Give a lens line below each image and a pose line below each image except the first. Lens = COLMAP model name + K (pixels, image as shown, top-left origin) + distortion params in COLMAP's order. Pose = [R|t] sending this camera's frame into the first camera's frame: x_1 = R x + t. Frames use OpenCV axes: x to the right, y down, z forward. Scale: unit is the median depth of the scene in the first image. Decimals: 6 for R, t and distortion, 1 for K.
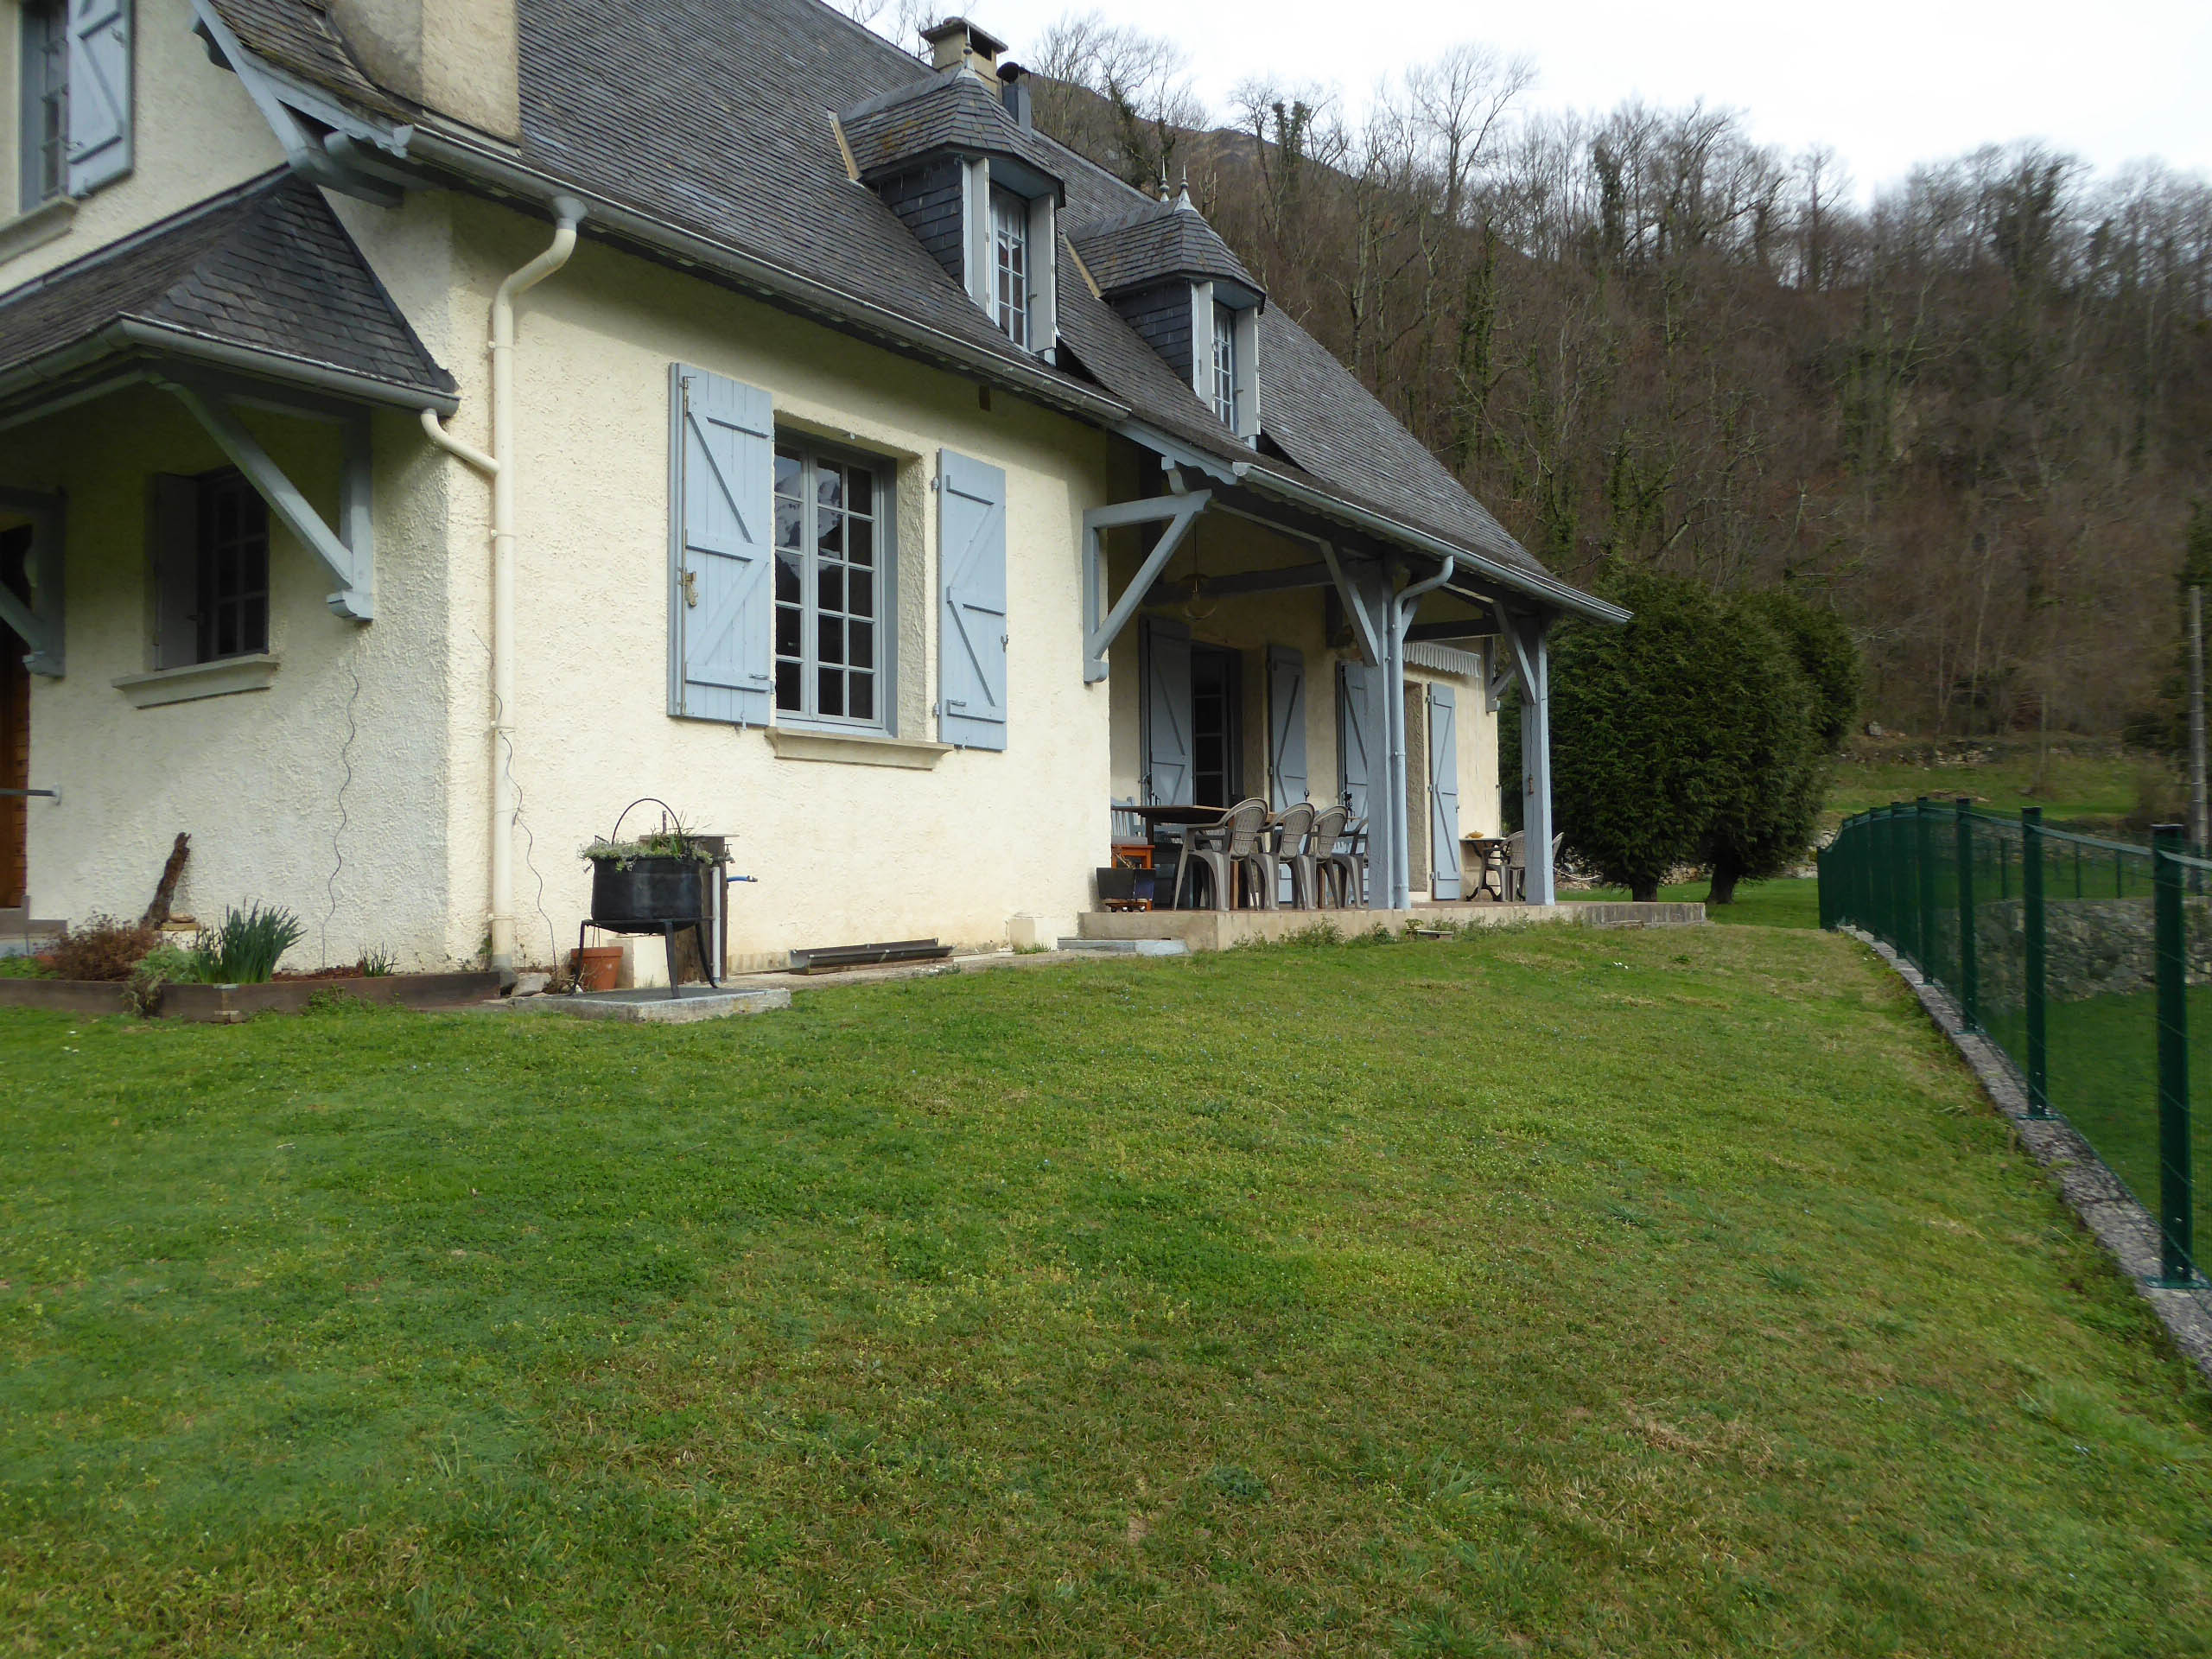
lens RADIAL K [[1726.4, 0, 1110.5], [0, 1726.4, 815.9], [0, 0, 1]] dist [0.001472, 0.000189]
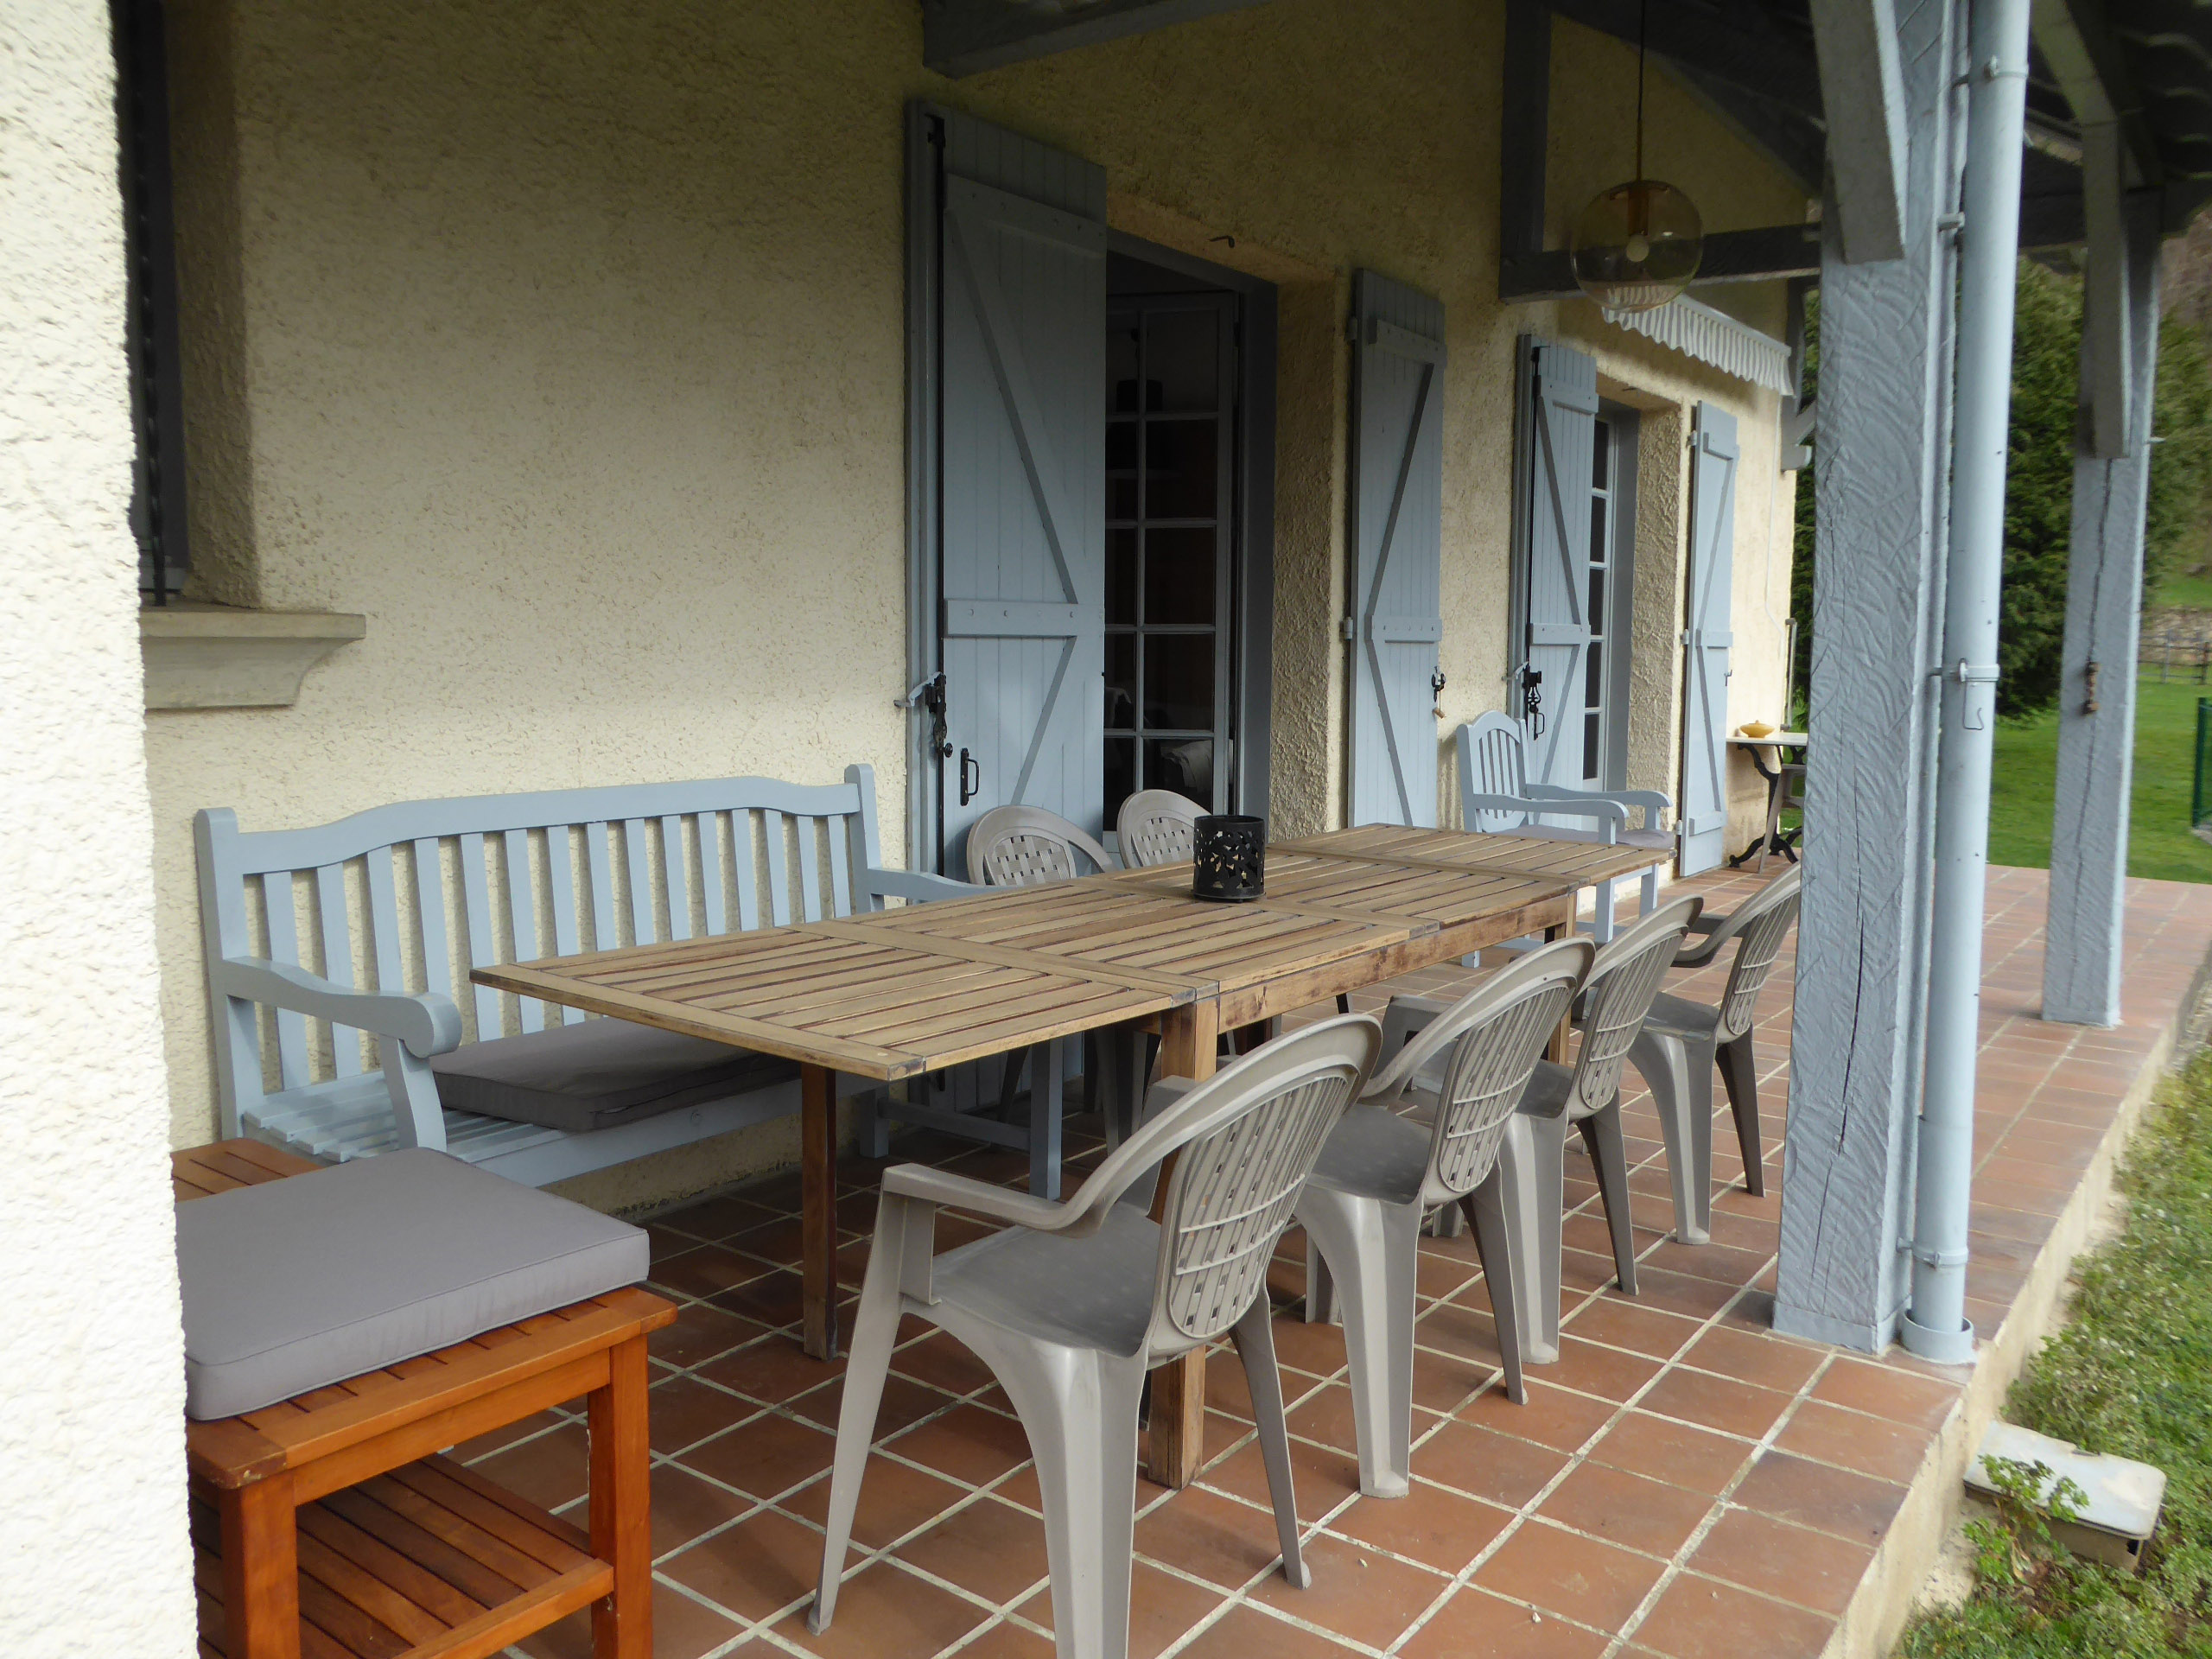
lens RADIAL K [[1726.4, 0, 1141.9], [0, 1726.4, 828.8], [0, 0, 1]] dist [0.001472, 0.000189]
pose [[0.999822, 0.017513, -0.007056, 0.031105], [-0.016269, 0.988738, 0.148769, -0.022157], [0.009582, -0.148628, 0.988847, 0.373715]]
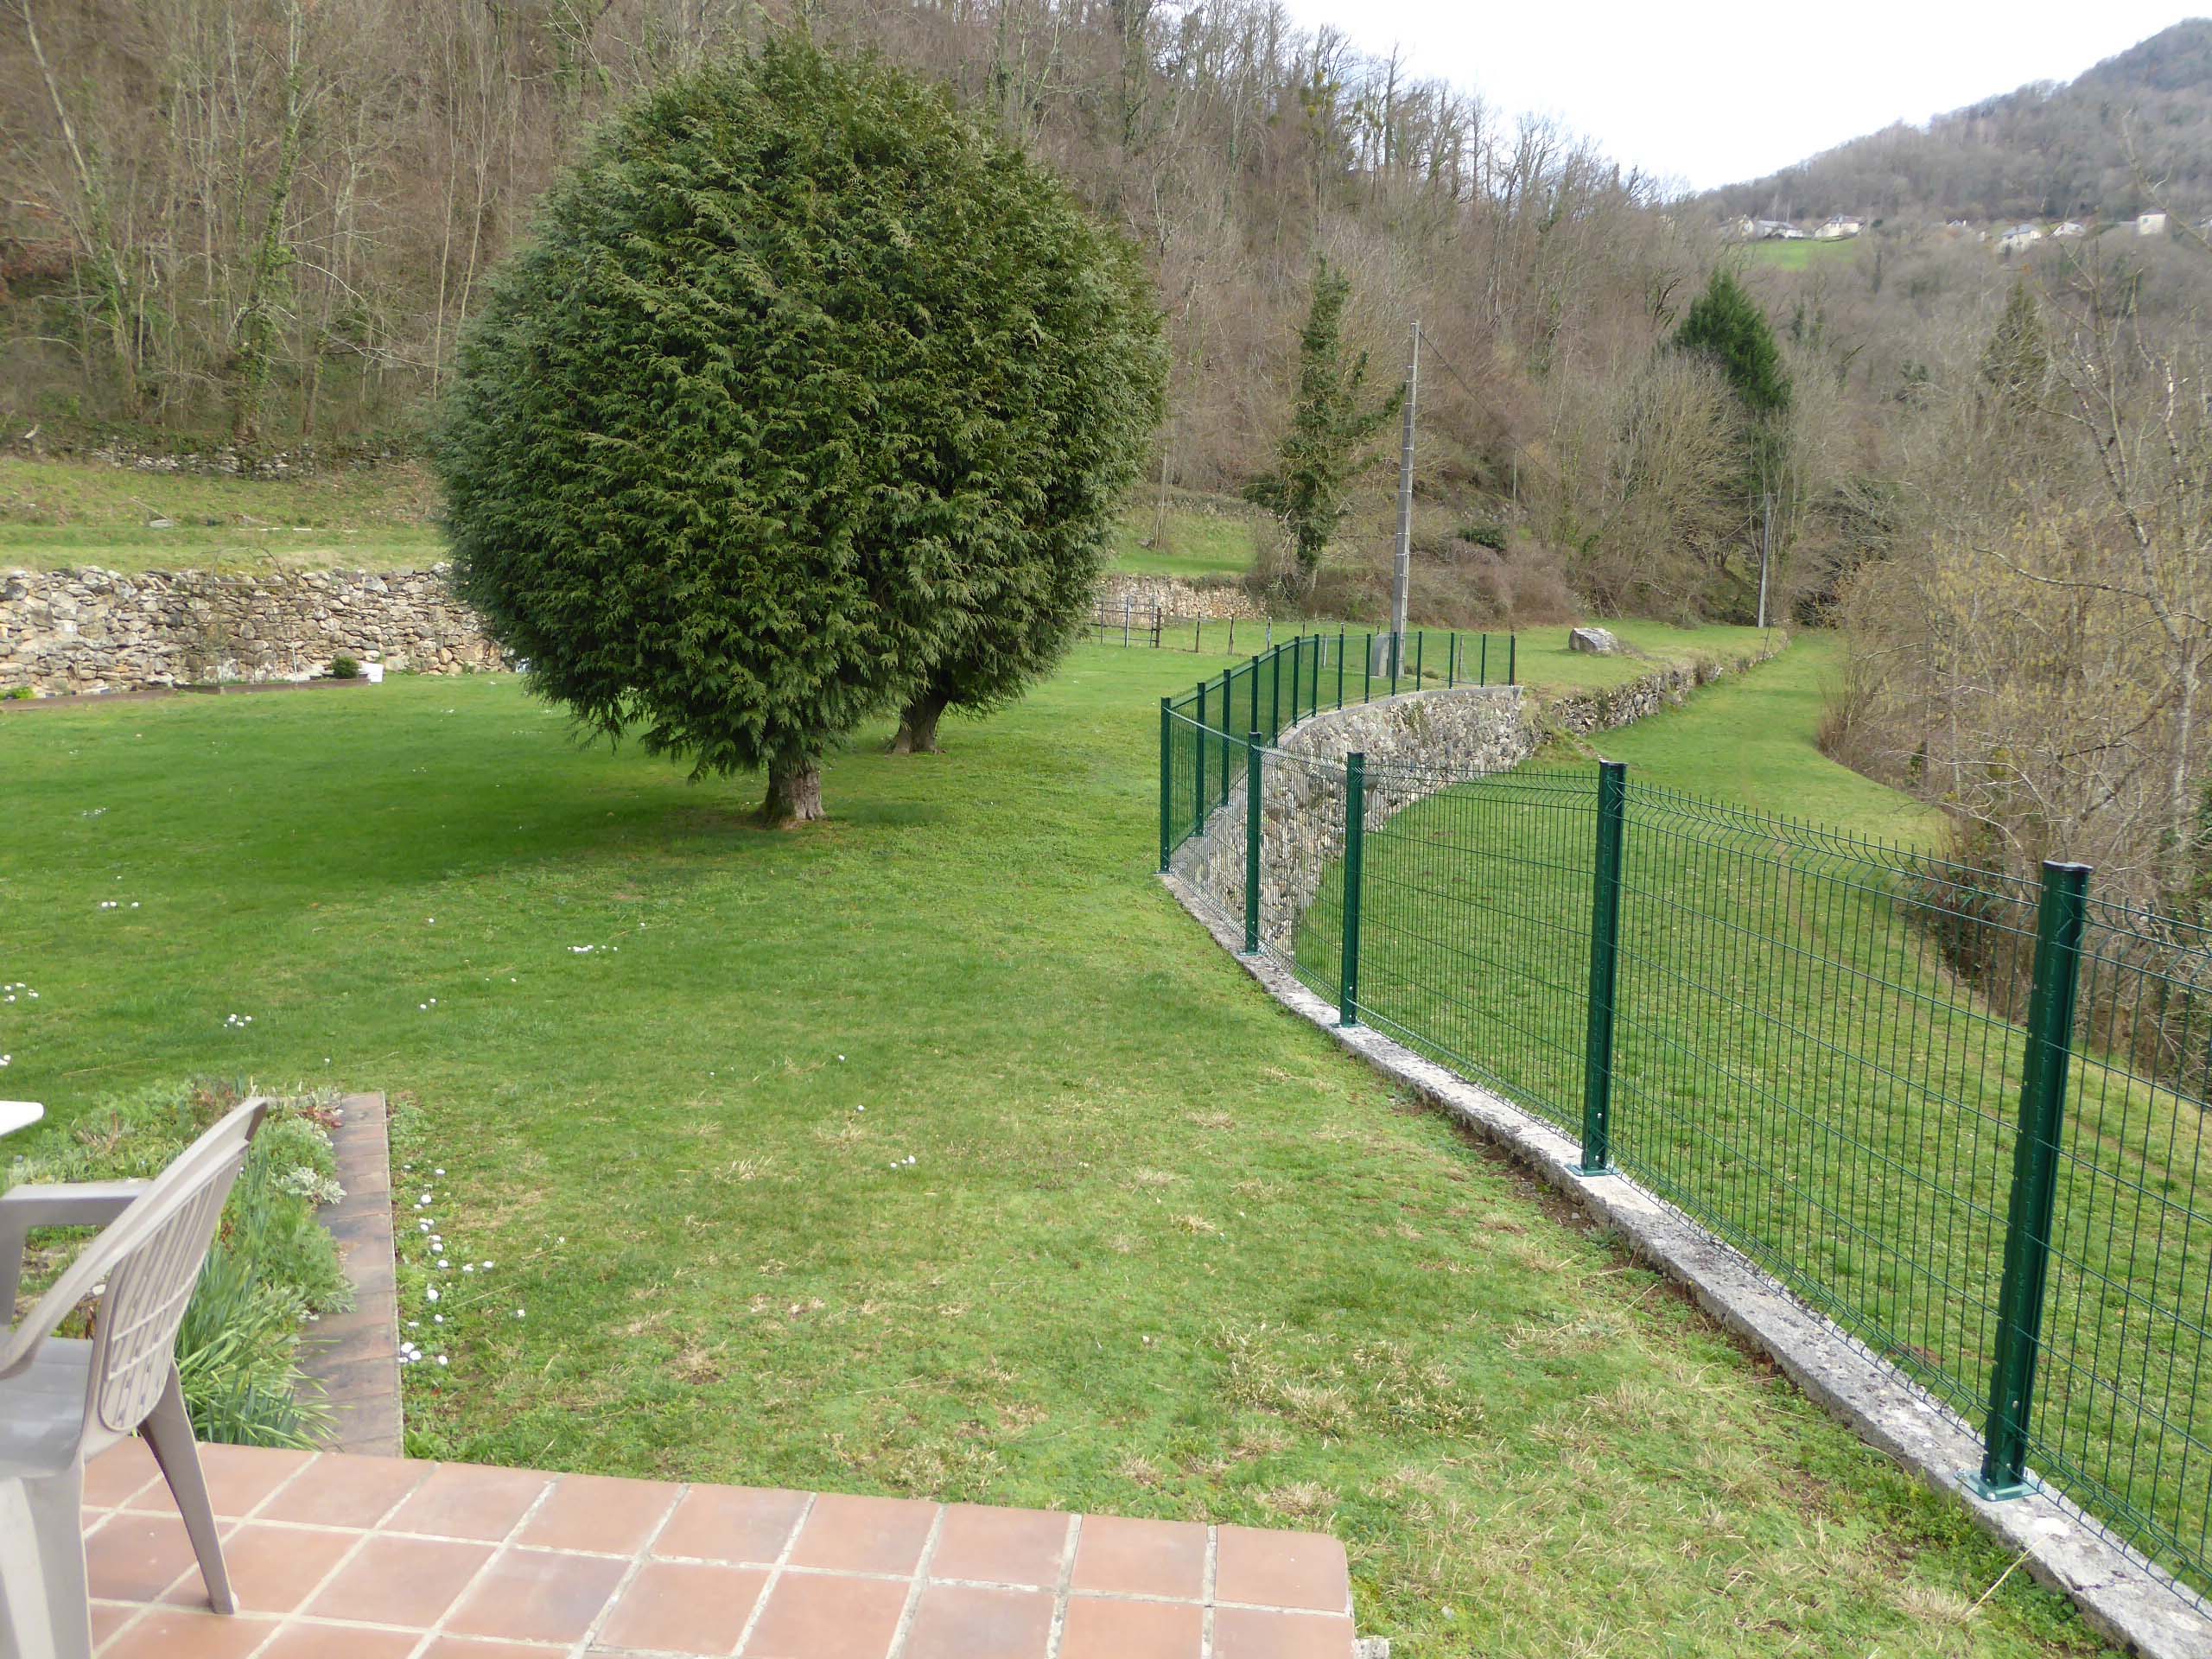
lens RADIAL K [[1581.9, 0, 1113.5], [0, 1581.9, 814.3], [0, 0, 1]] dist [-0.037042, 0.006448]
pose [[0.870175, -0.039111, 0.491188, 0.190594], [-0.047027, 0.985703, 0.161798, -0.019894], [-0.490493, -0.163891, 0.855895, 0.646684]]
